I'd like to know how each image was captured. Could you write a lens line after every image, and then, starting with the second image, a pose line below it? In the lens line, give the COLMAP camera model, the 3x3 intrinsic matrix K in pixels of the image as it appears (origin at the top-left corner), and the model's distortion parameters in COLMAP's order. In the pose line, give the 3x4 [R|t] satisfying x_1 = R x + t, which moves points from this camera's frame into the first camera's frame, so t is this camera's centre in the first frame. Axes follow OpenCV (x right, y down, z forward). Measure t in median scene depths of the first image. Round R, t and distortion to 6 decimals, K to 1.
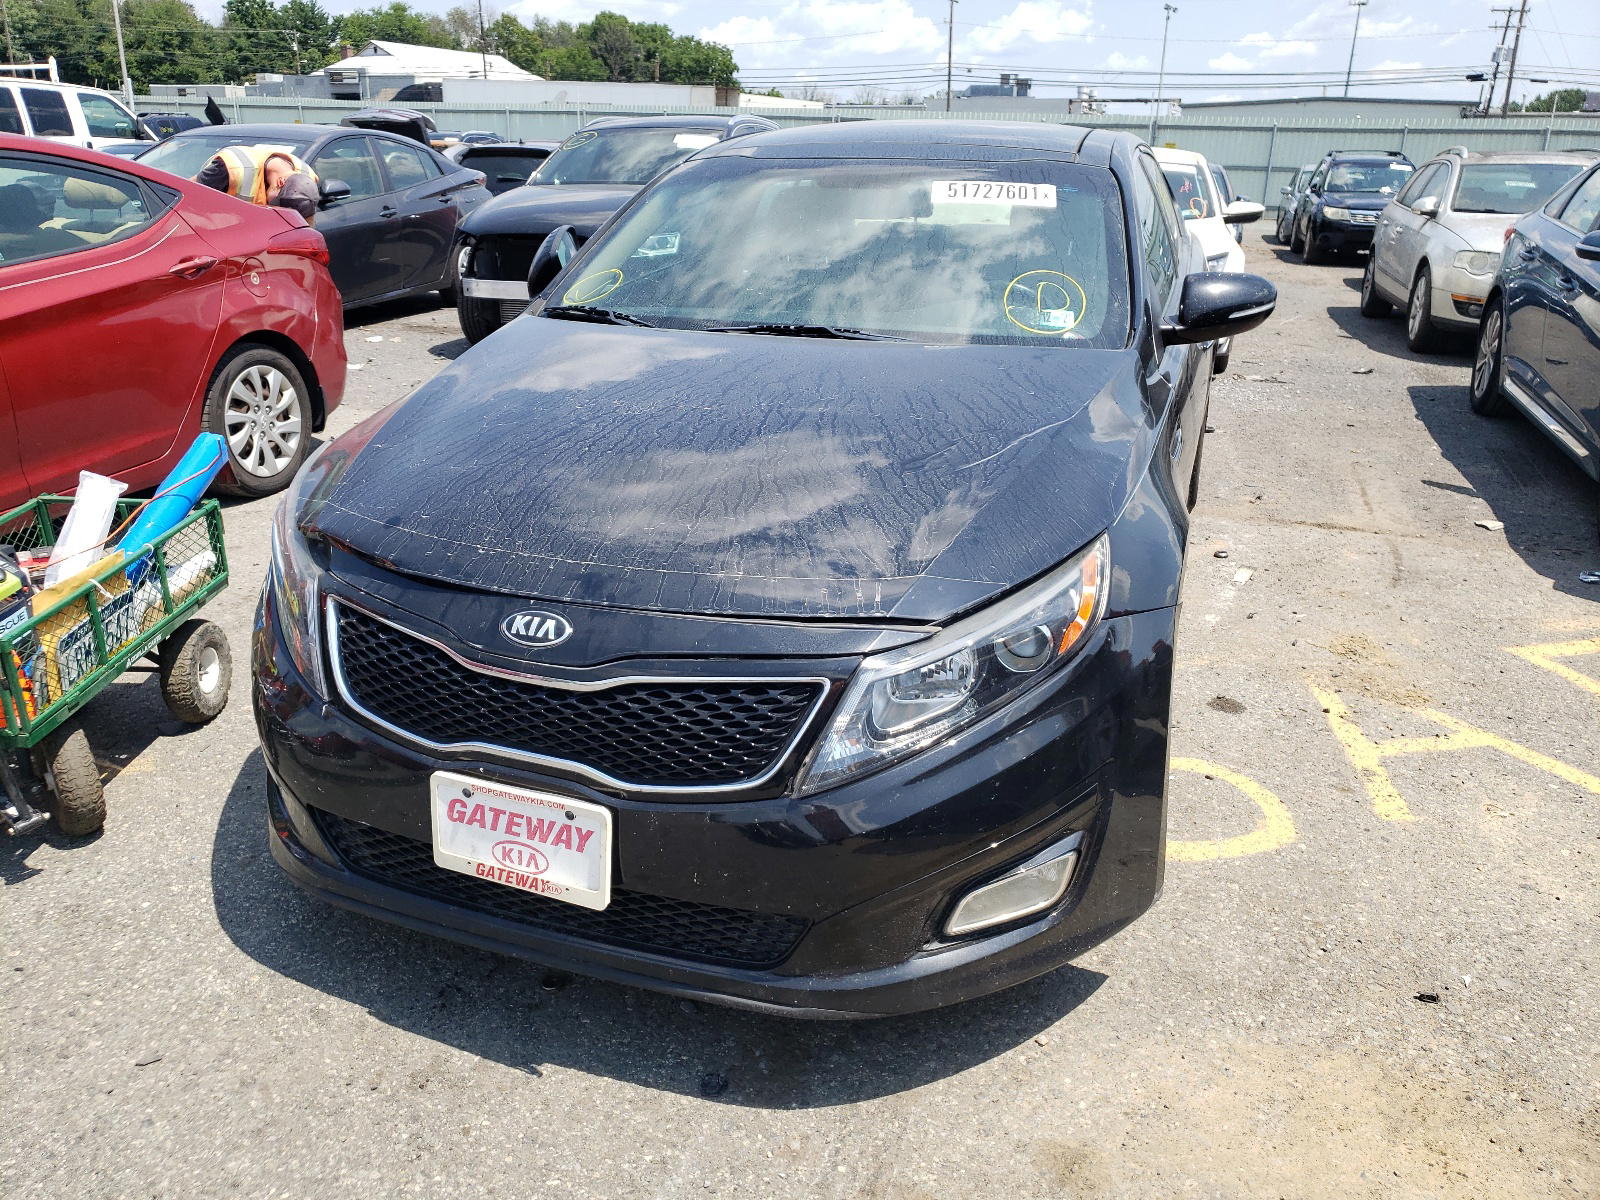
lens RADIAL K [[1213.6, 0, 826.1], [0, 1213.6, 596.7], [0, 0, 1]] dist [0.024633, -0.015423]
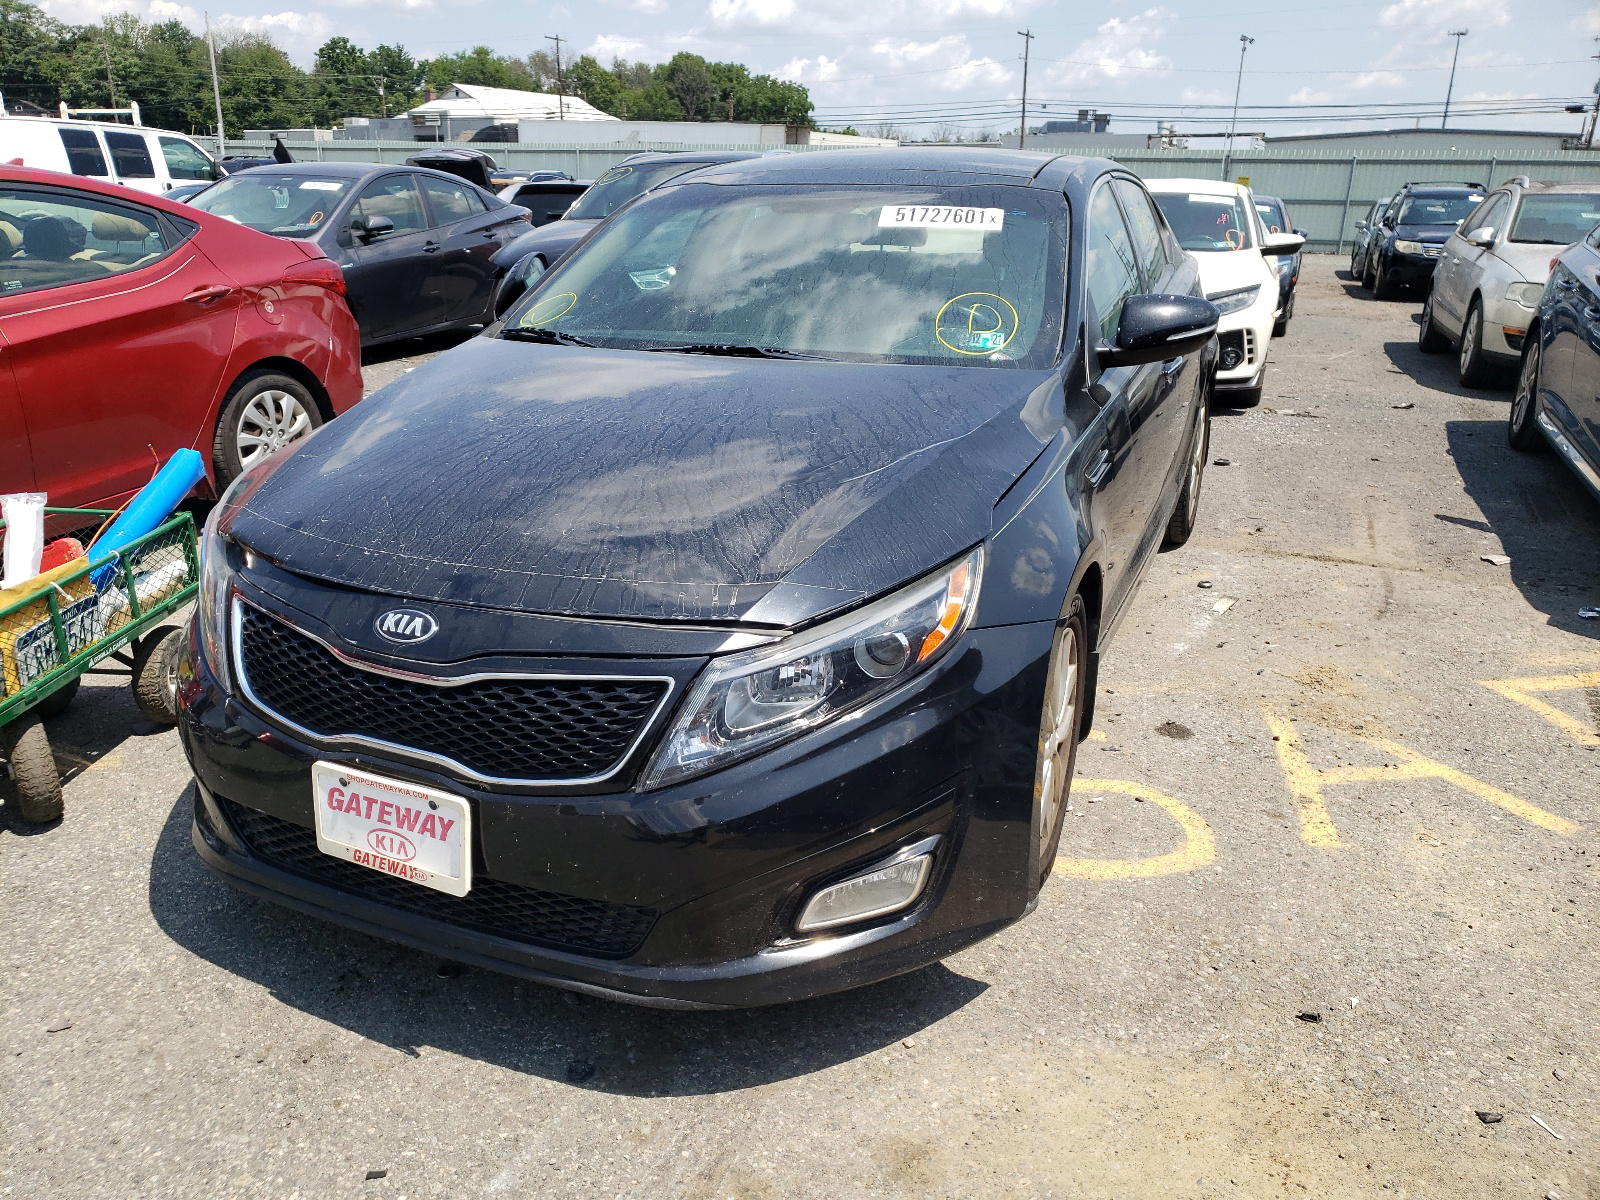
lens RADIAL K [[1213.6, 0, 824.6], [0, 1213.6, 636.1], [0, 0, 1]] dist [0.024633, -0.015423]
pose [[0.997749, 0.016921, -0.064882, 0.127854], [-0.016913, 0.999857, 0.000679, 0.018898], [0.064884, 0.000420, 0.997893, -0.015563]]
